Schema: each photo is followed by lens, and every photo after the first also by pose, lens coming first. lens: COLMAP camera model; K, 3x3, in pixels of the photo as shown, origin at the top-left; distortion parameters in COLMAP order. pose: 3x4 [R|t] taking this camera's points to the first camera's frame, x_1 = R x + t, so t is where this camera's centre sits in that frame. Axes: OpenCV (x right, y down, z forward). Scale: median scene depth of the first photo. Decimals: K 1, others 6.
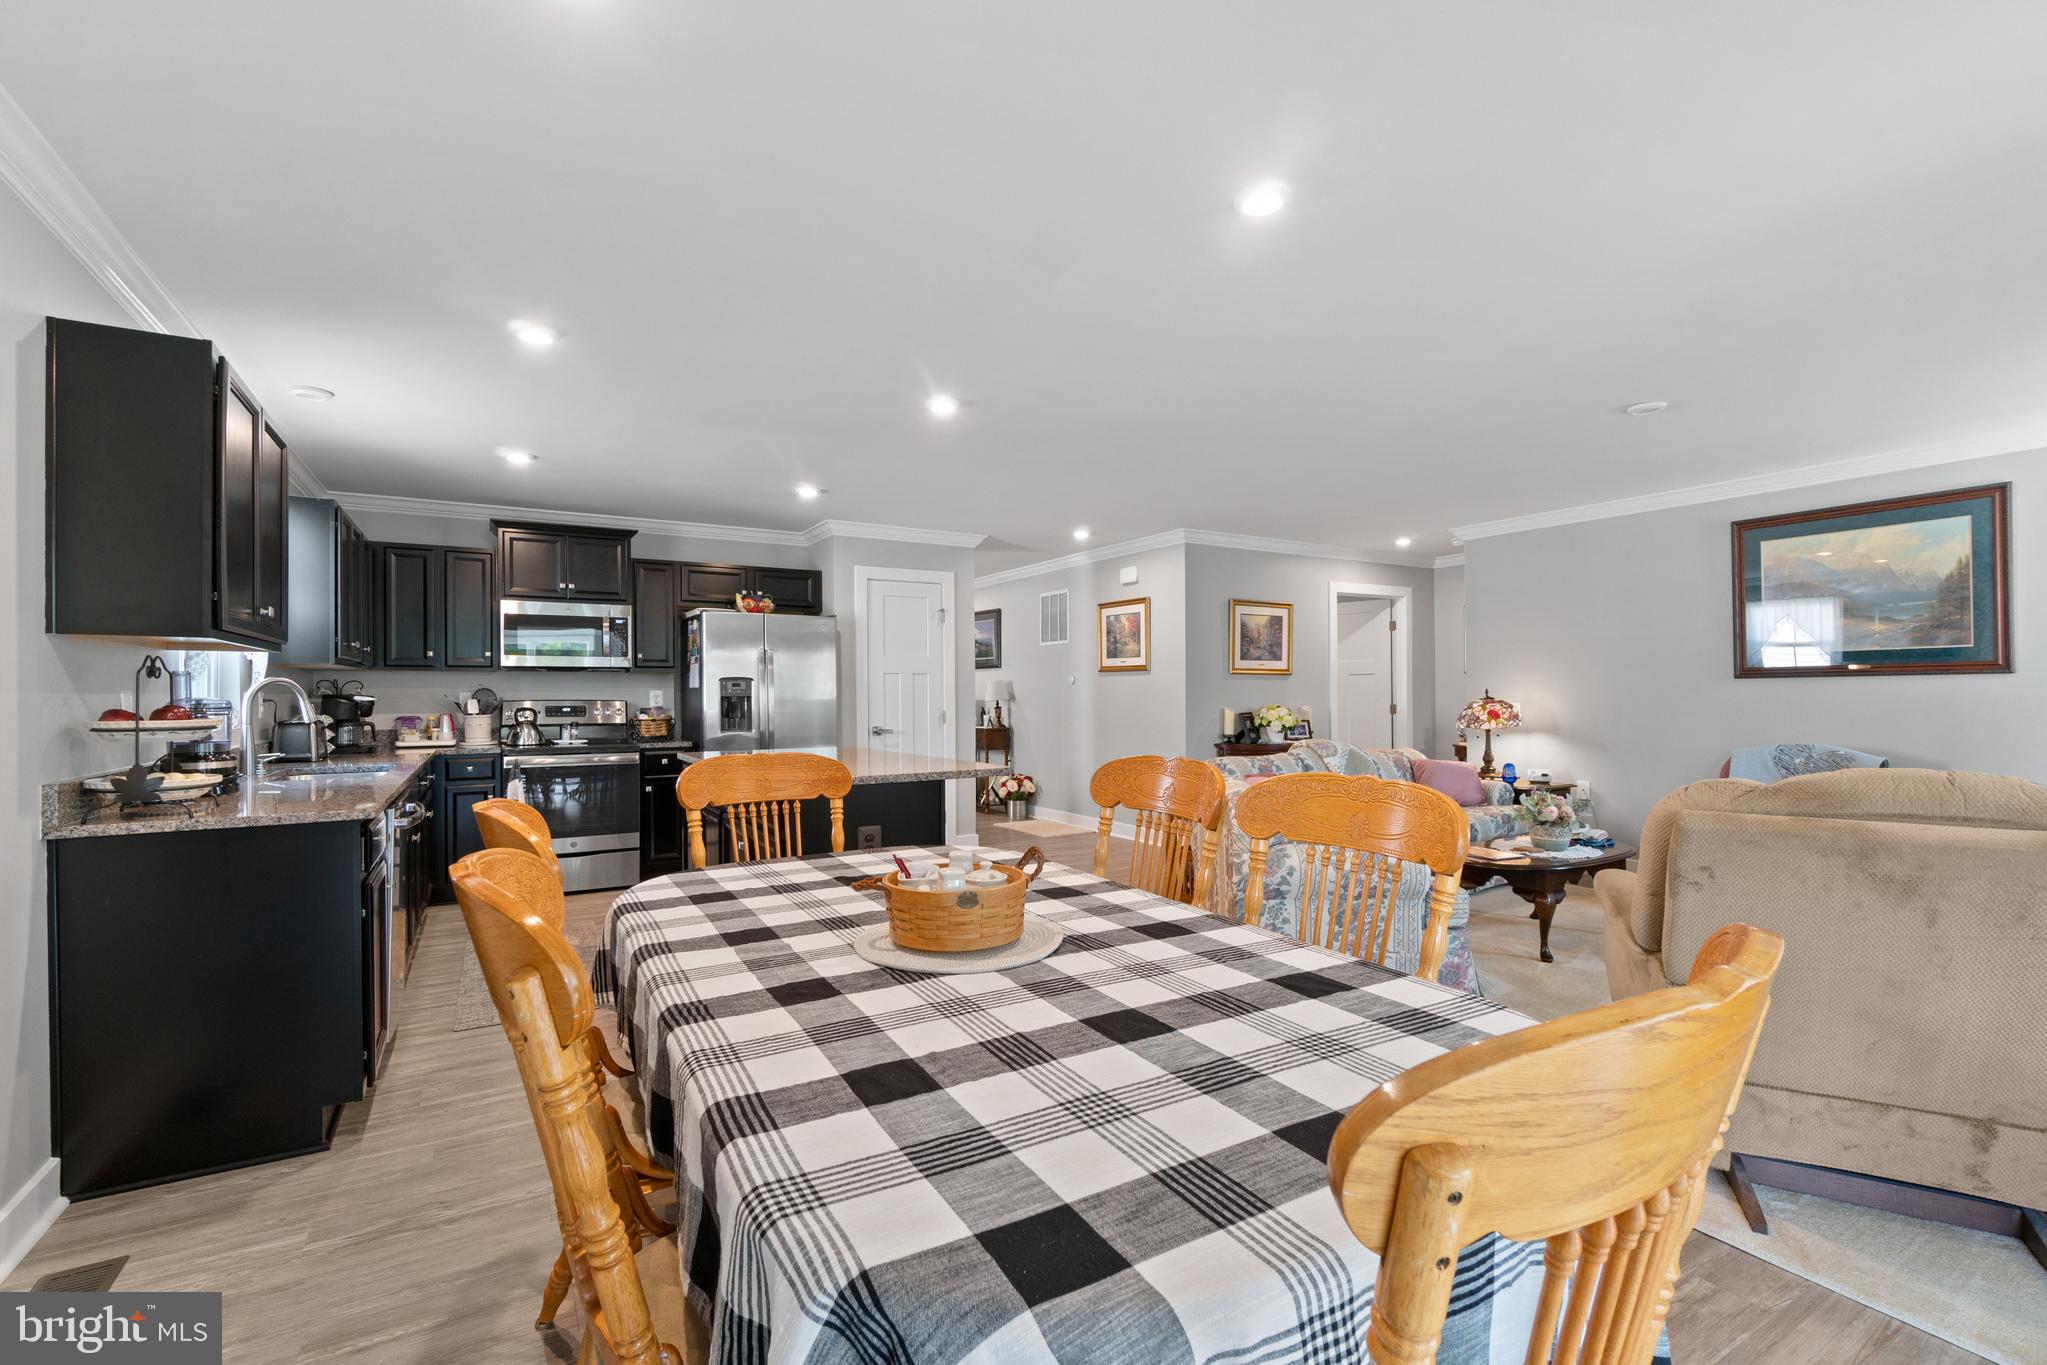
lens RADIAL K [[888.3, 0, 1023.4], [0, 888.3, 684.2], [0, 0, 1]] dist [-0.000411, -0.000038]
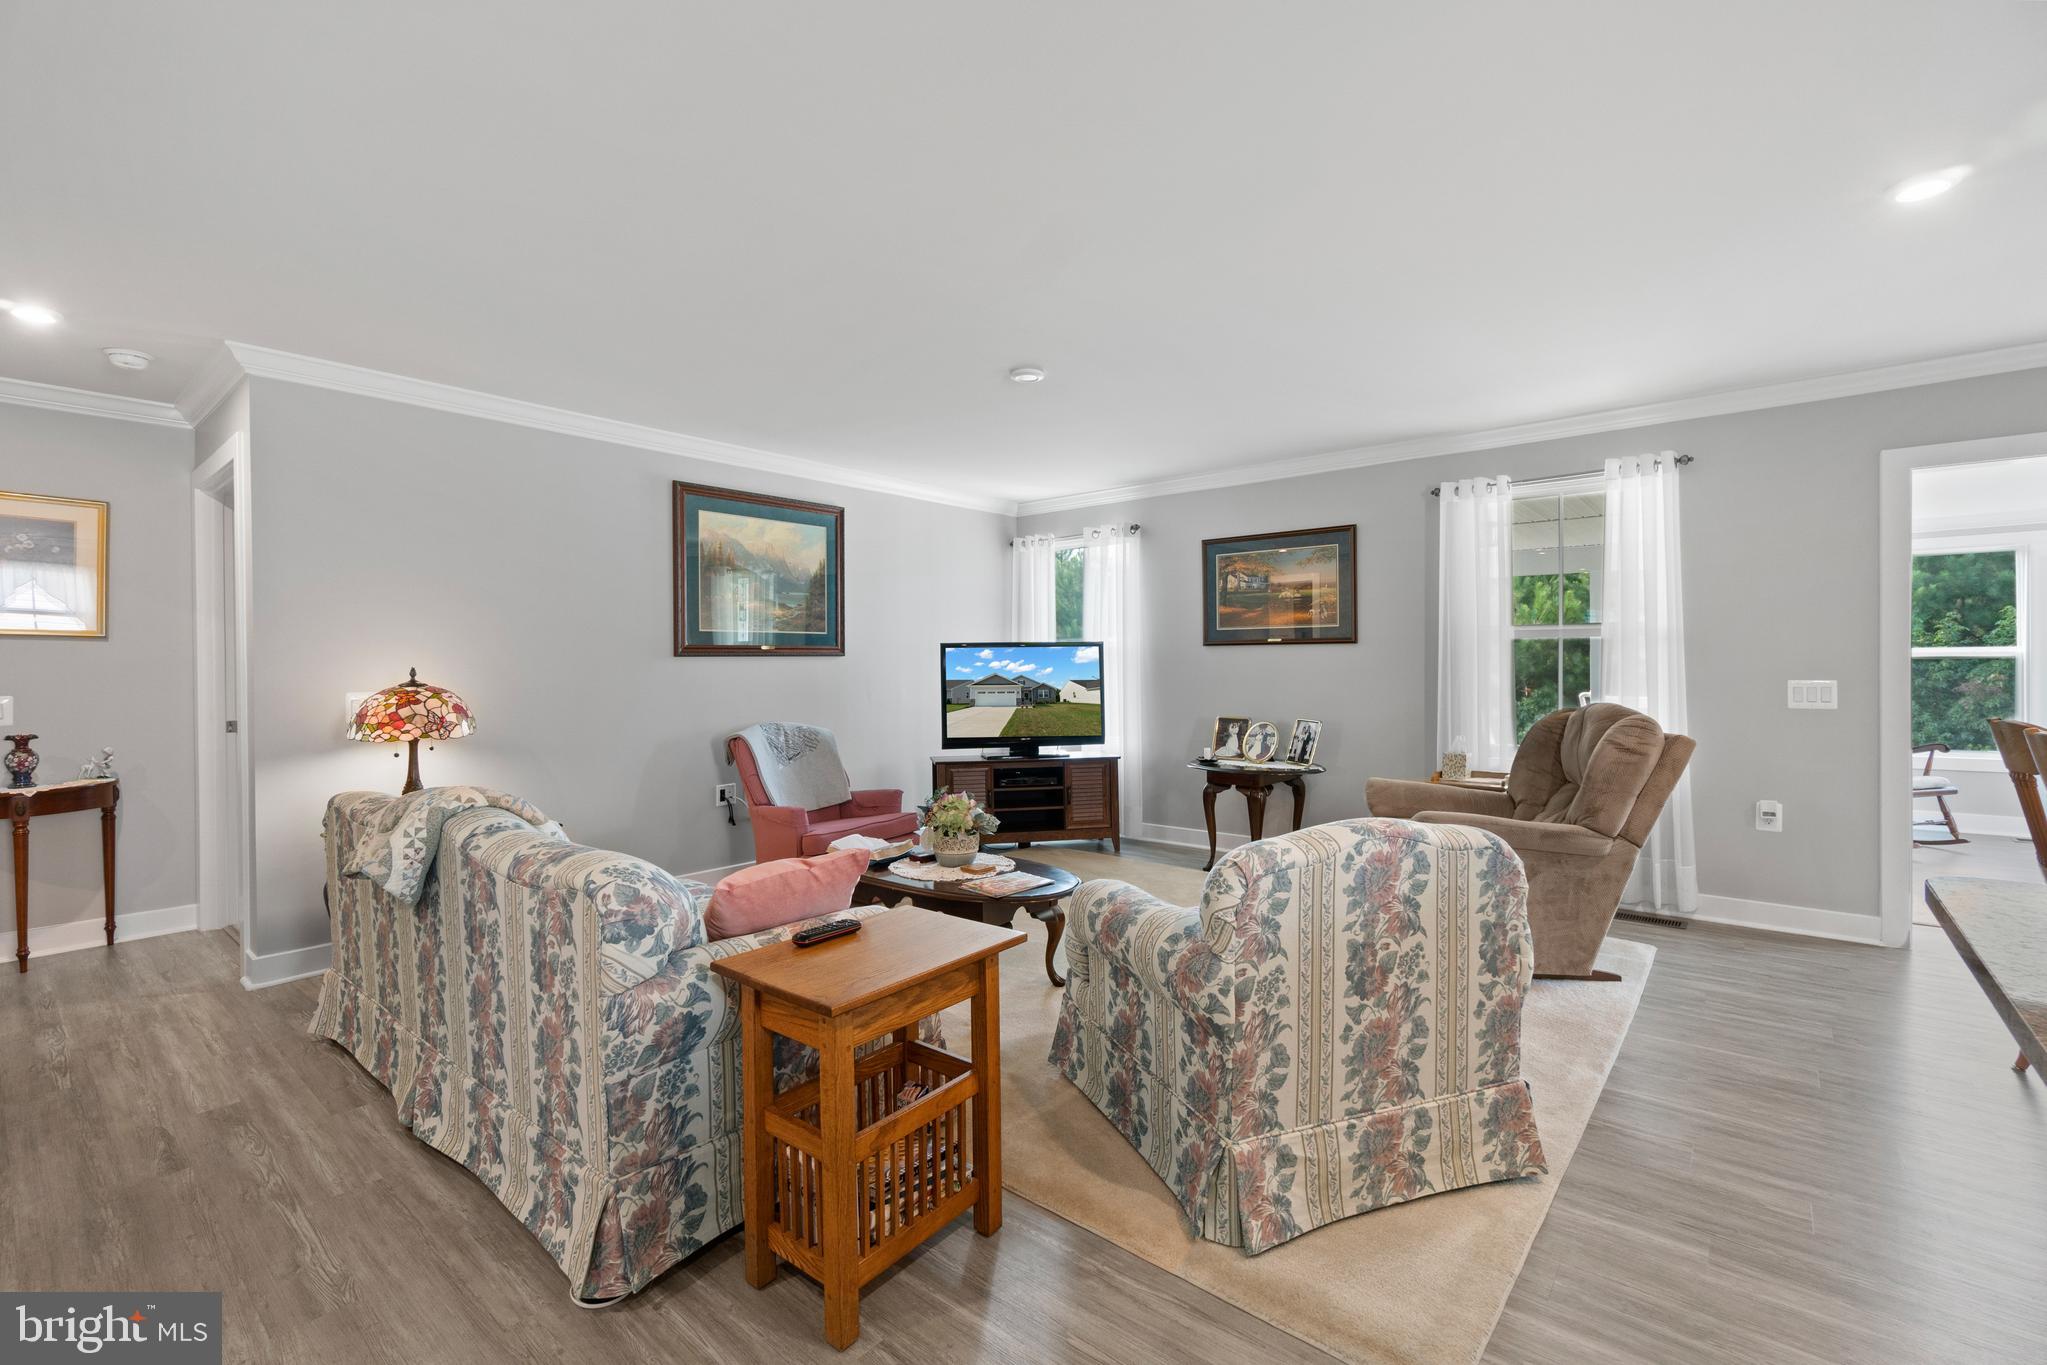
lens RADIAL K [[888.3, 0, 1023.8], [0, 888.3, 674.7], [0, 0, 1]] dist [-0.000411, -0.000038]
pose [[-0.352220, -0.001842, 0.935916, -0.182222], [0.001979, 0.999994, 0.002712, 0.011387], [-0.935915, 0.002808, -0.352214, 1.141972]]
